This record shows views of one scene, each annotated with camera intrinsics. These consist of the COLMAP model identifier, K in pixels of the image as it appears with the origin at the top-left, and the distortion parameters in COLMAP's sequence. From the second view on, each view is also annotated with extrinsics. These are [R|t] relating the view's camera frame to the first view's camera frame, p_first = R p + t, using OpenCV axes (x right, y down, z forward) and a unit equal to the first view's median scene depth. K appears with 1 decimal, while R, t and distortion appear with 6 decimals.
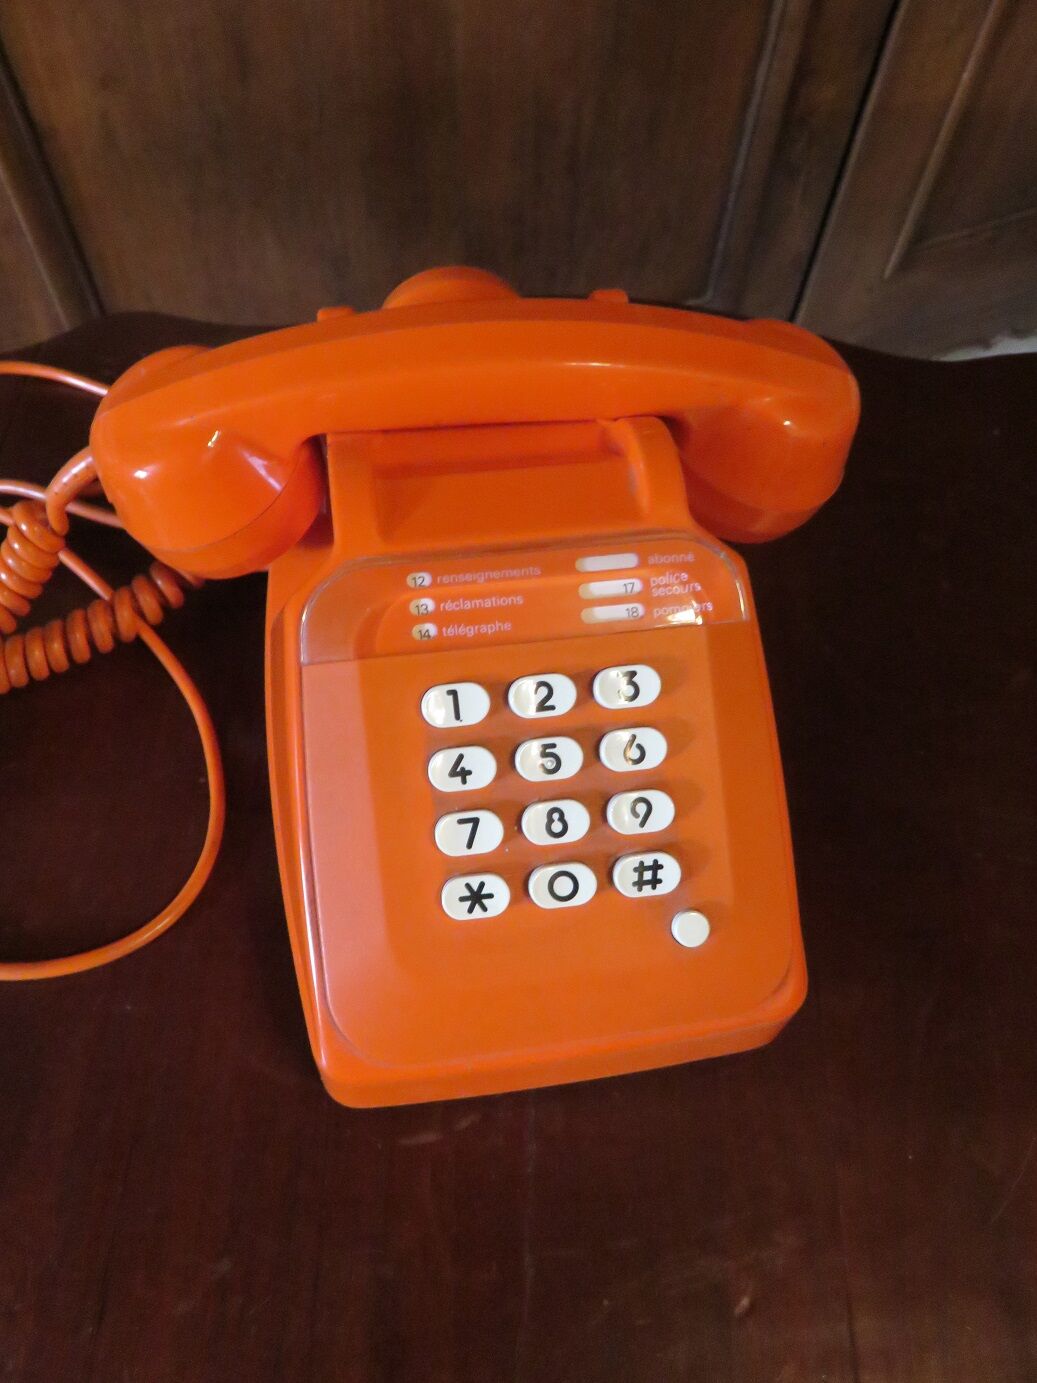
lens RADIAL K [[1049.7, 0, 518.2], [0, 1049.7, 688.0], [0, 0, 1]] dist [0.003451, -0.002305]
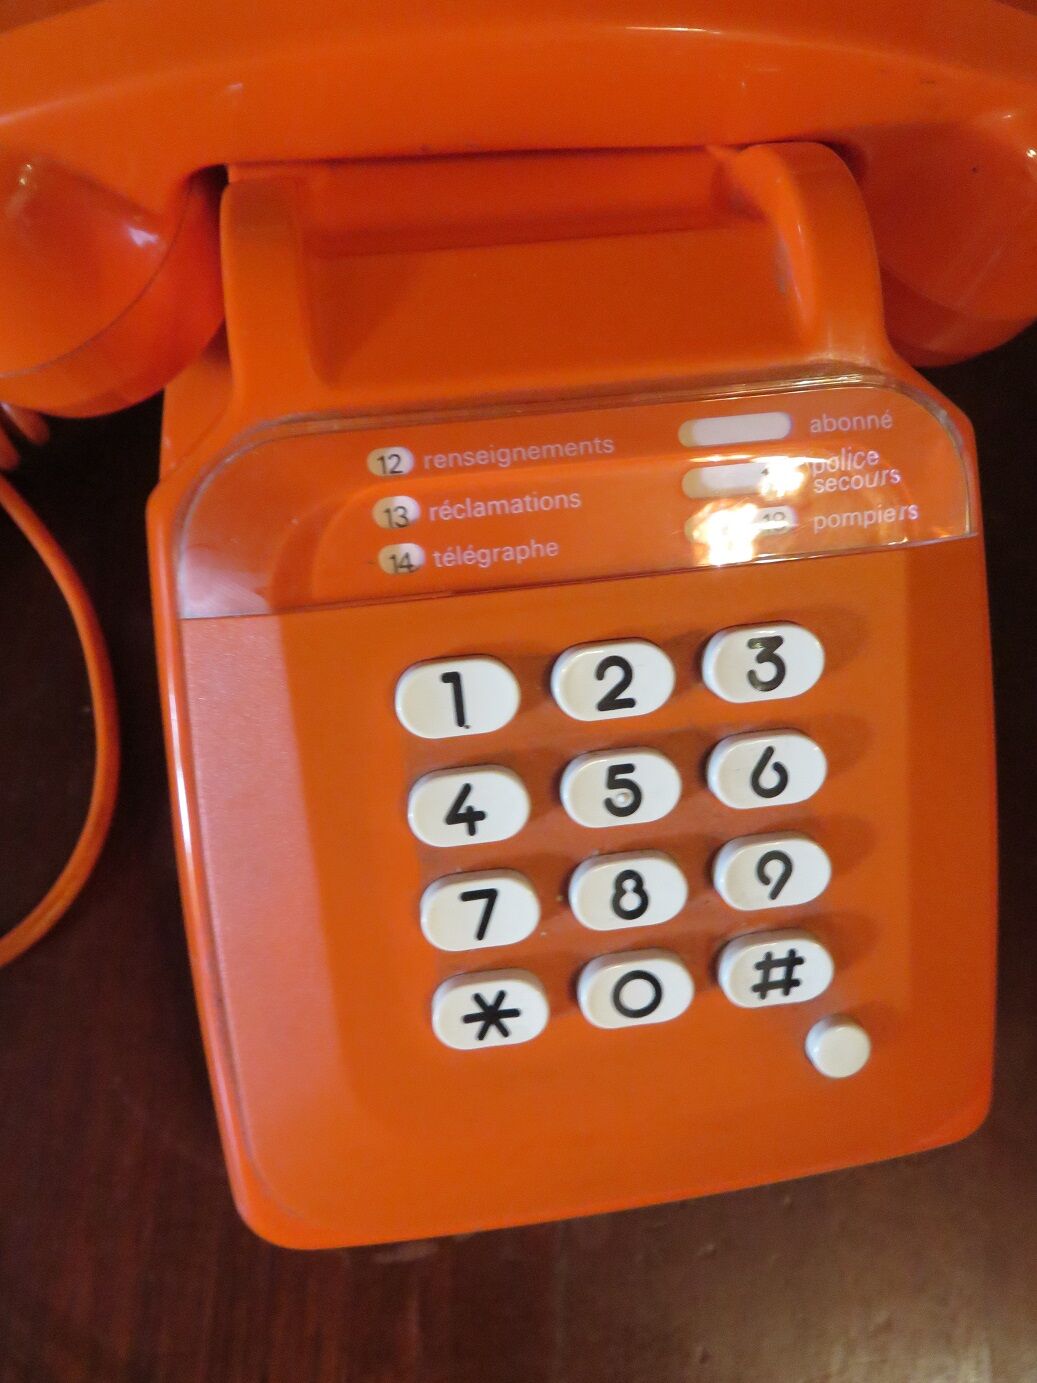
lens RADIAL K [[1049.7, 0, 518.2], [0, 1049.7, 688.0], [0, 0, 1]] dist [0.003451, -0.002305]
pose [[0.999878, 0.015206, 0.003533, -0.028956], [-0.015610, 0.975879, 0.217752, -0.108518], [-0.000137, -0.217781, 0.975998, 0.449959]]
